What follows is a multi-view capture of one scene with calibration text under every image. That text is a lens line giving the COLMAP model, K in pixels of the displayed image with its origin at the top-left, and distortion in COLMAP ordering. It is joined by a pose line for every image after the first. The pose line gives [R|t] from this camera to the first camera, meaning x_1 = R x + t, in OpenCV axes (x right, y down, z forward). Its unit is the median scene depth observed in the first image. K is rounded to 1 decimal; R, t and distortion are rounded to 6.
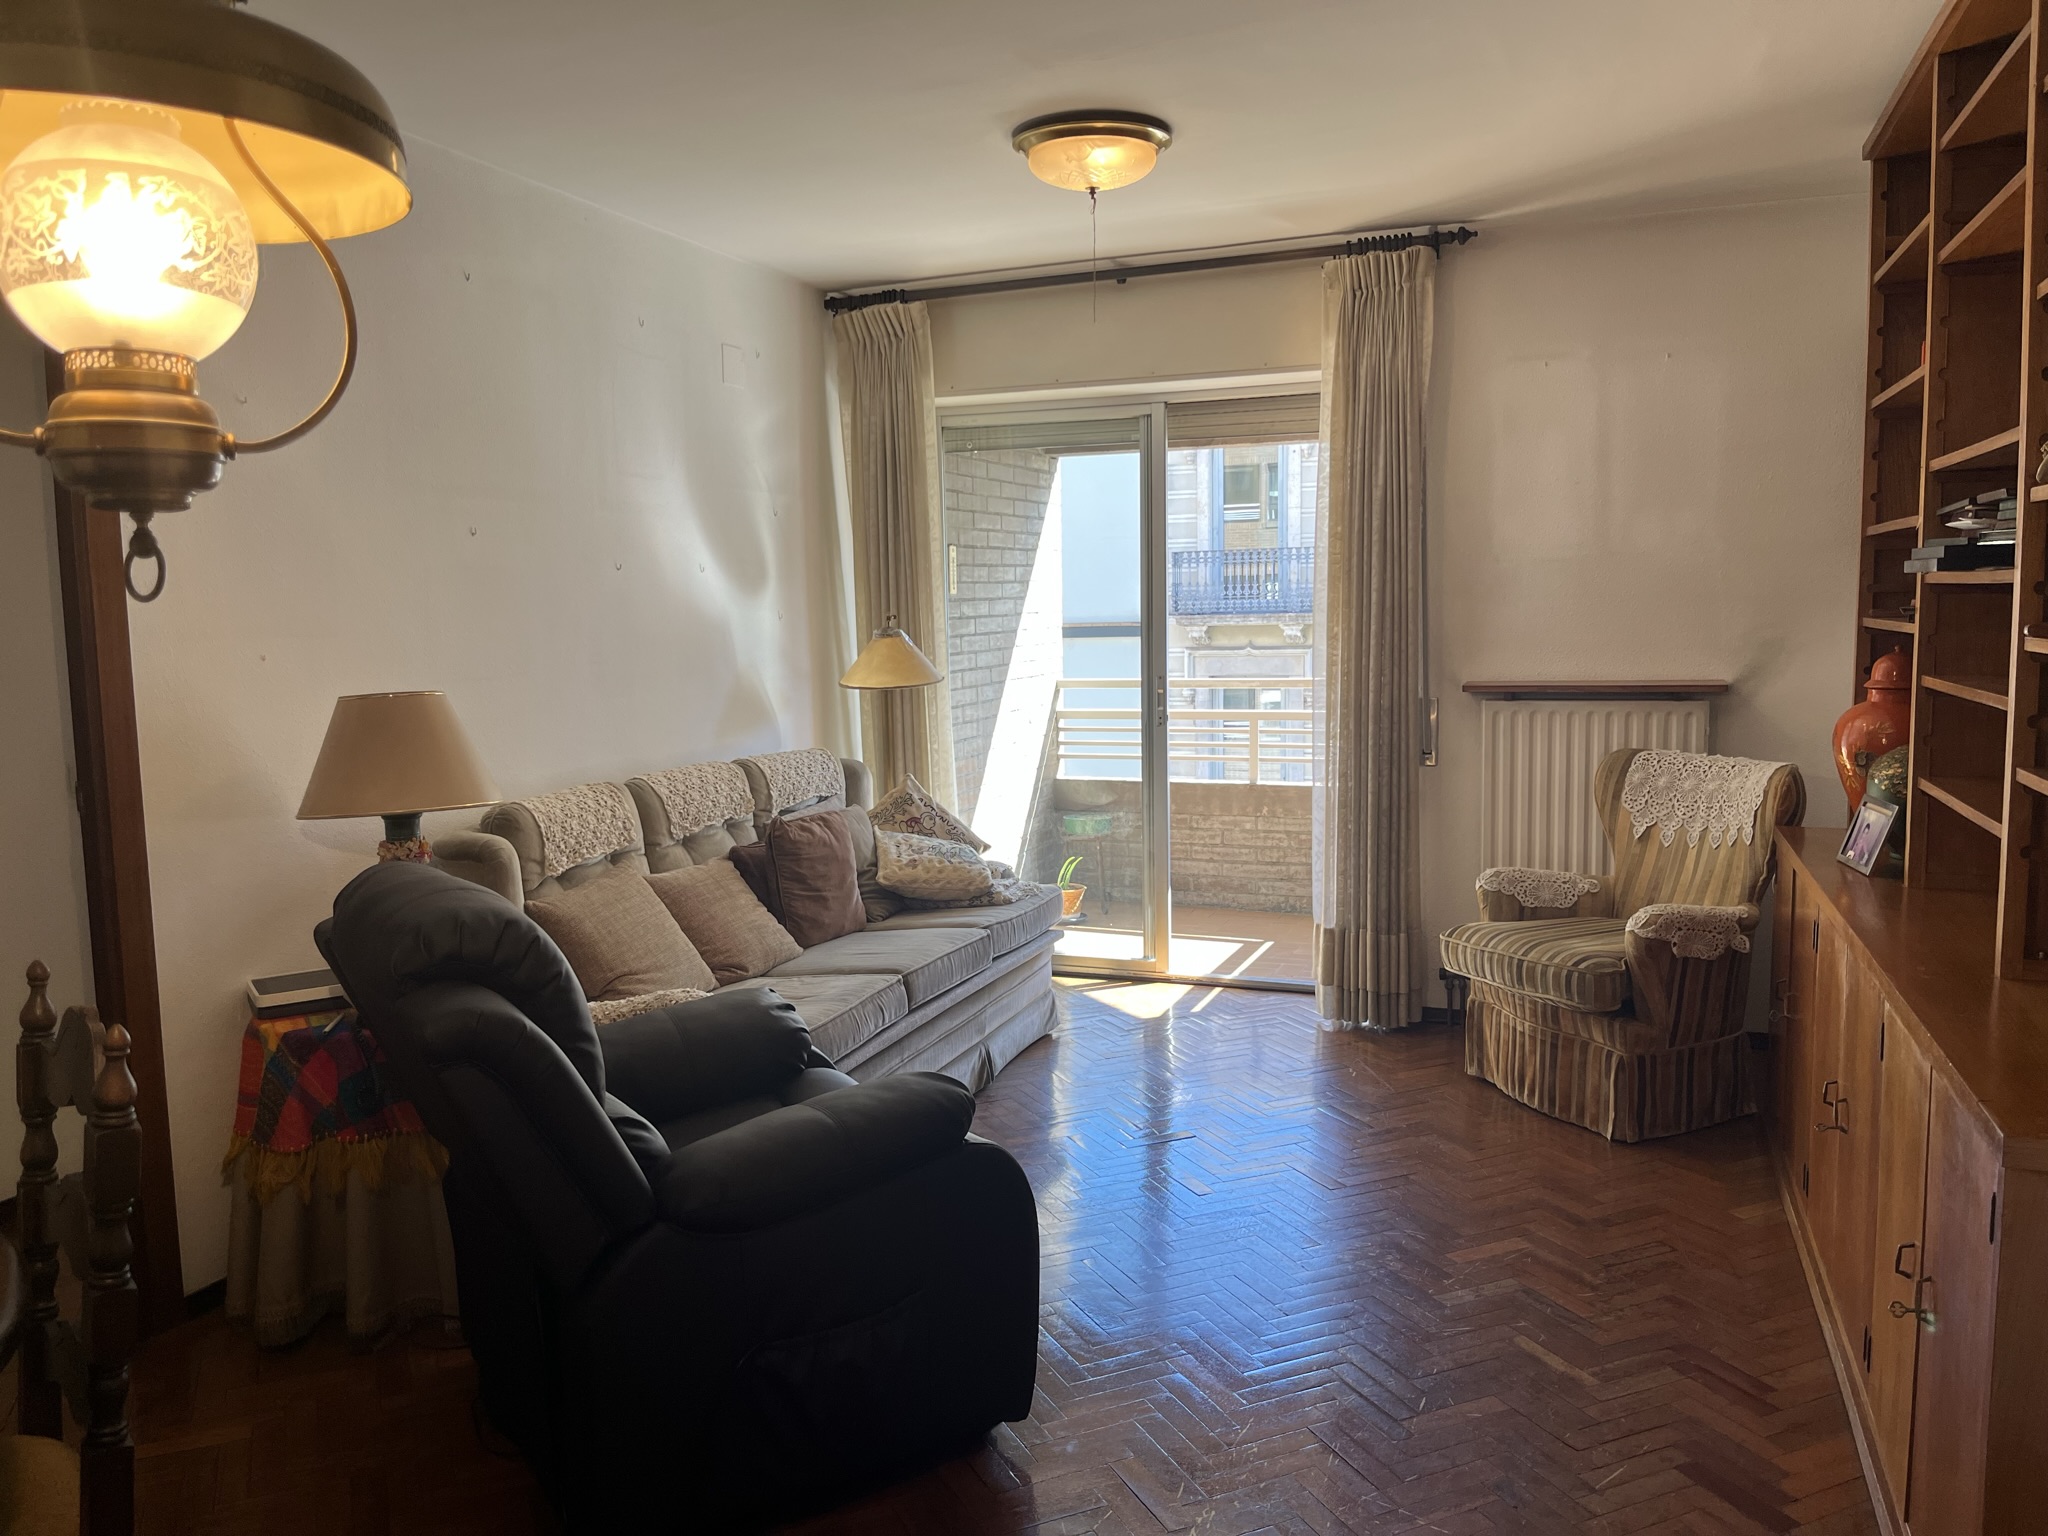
lens RADIAL K [[1562.2, 0, 1008.5], [0, 1562.2, 763.1], [0, 0, 1]] dist [0.051666, -0.075049]
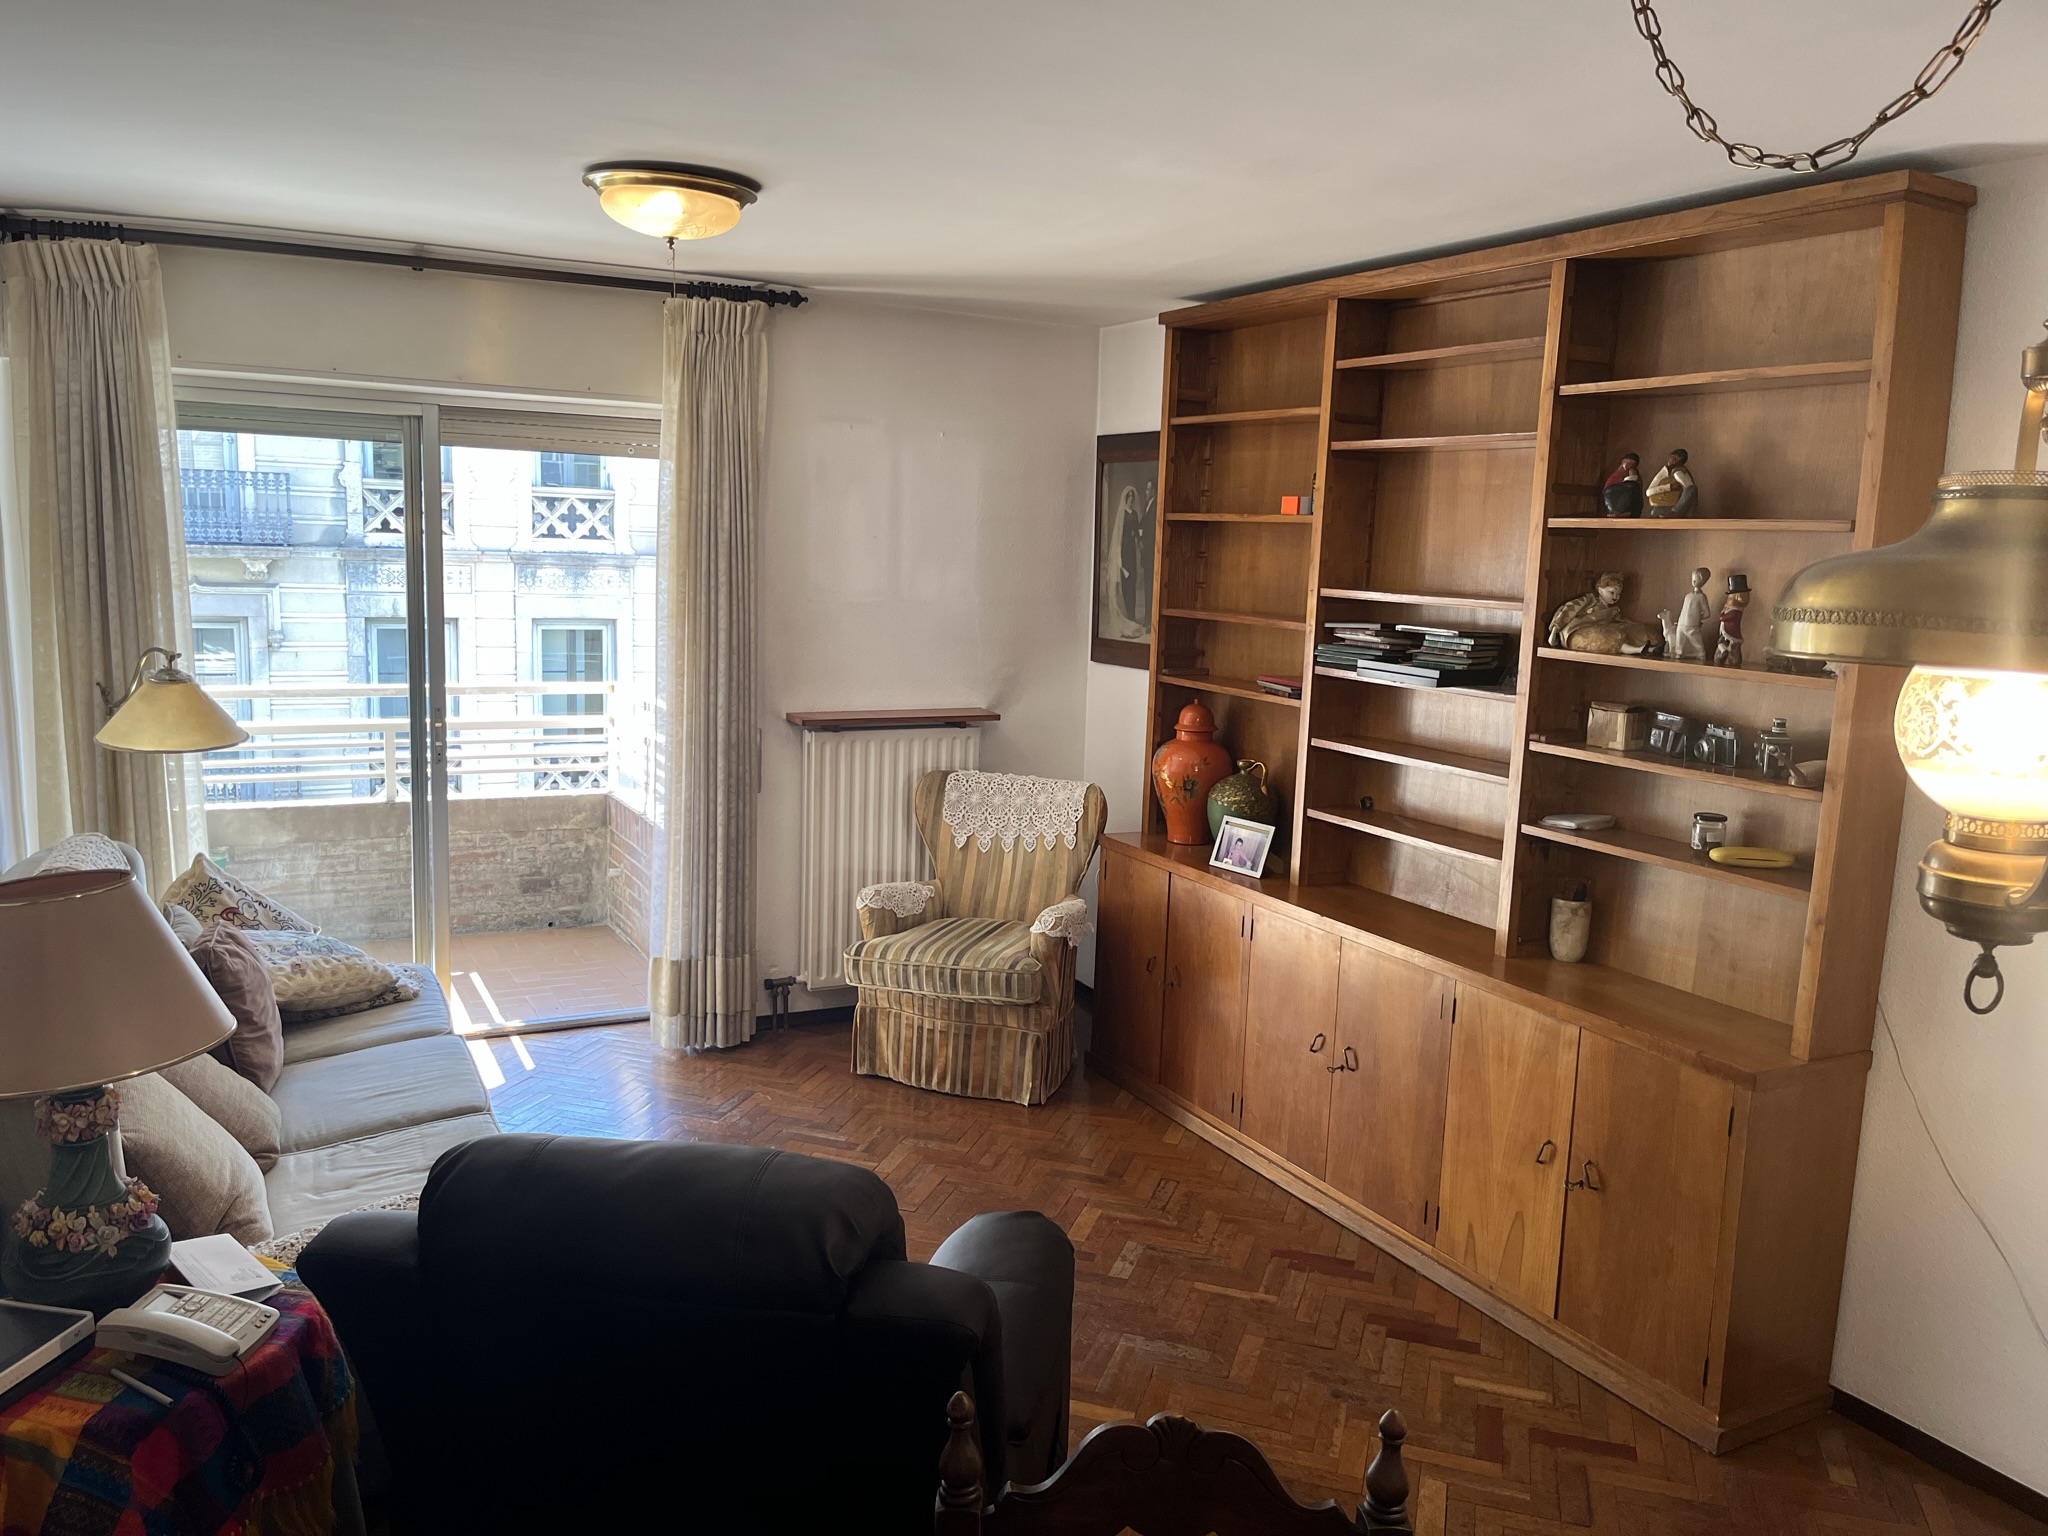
lens RADIAL K [[1571.6, 0, 1027.0], [0, 1571.6, 766.2], [0, 0, 1]] dist [0.061362, -0.087943]
pose [[0.658684, -0.070668, 0.749093, -0.455379], [0.029249, 0.997232, 0.068359, -0.093712], [-0.751851, -0.023117, 0.658928, 0.179512]]
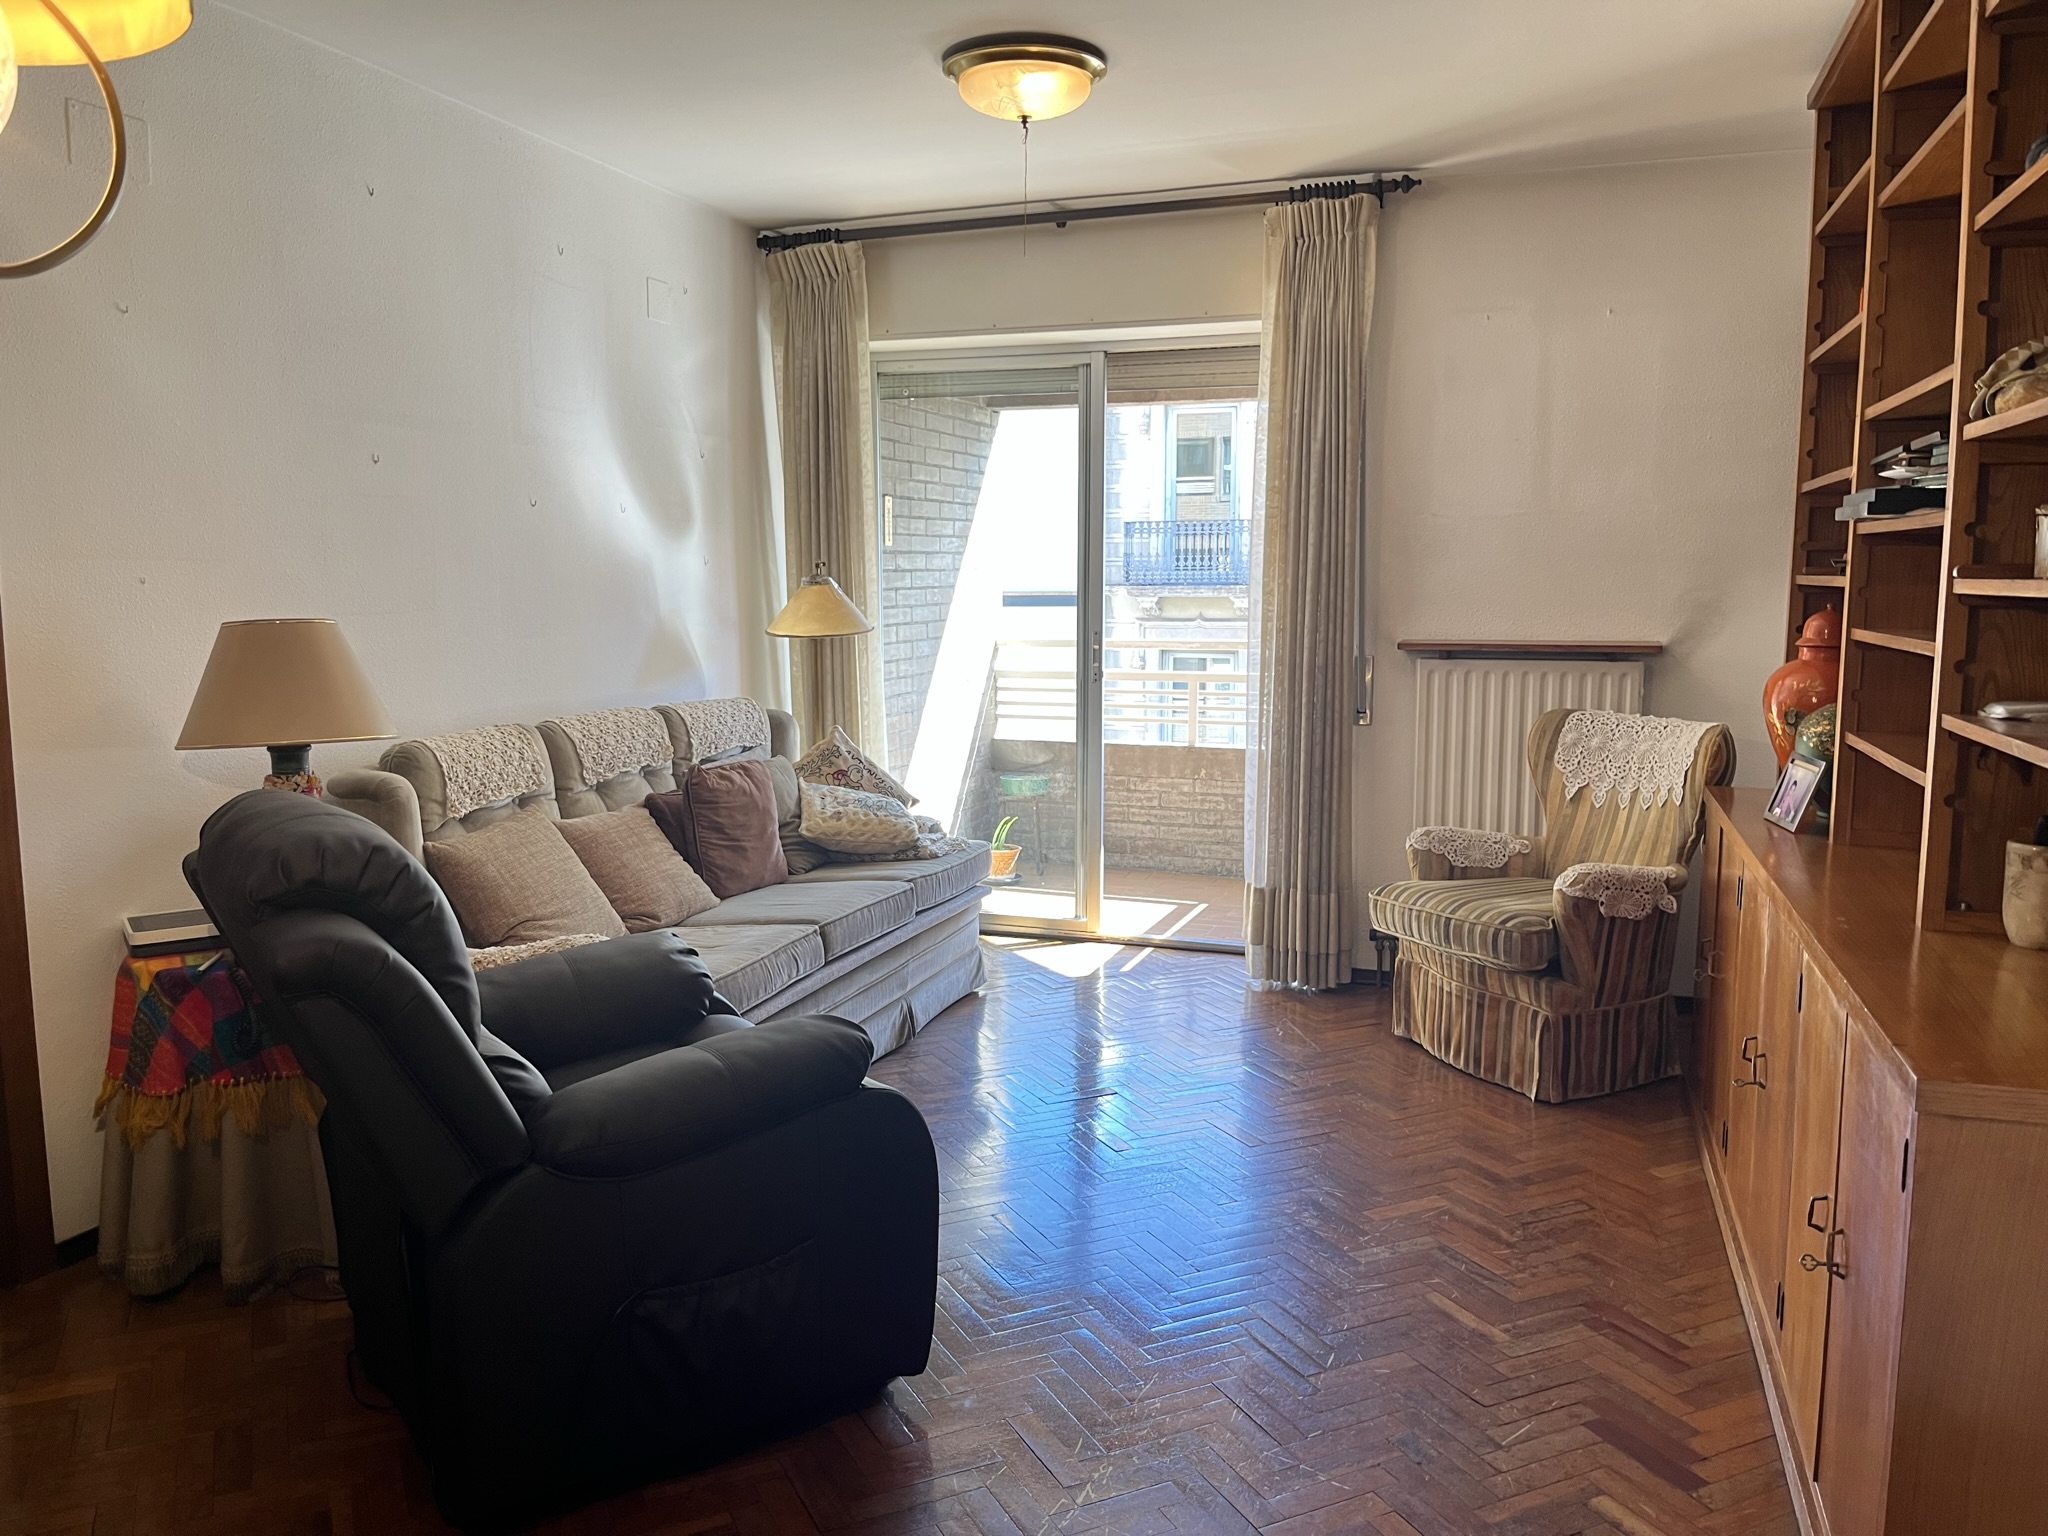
lens RADIAL K [[1565.1, 0, 1006.4], [0, 1565.1, 757.0], [0, 0, 1]] dist [0.049469, -0.074691]
pose [[0.999460, 0.014957, 0.029264, 0.016406], [-0.015359, 0.999790, 0.013568, 0.013502], [-0.029055, -0.014010, 0.999480, 0.019800]]
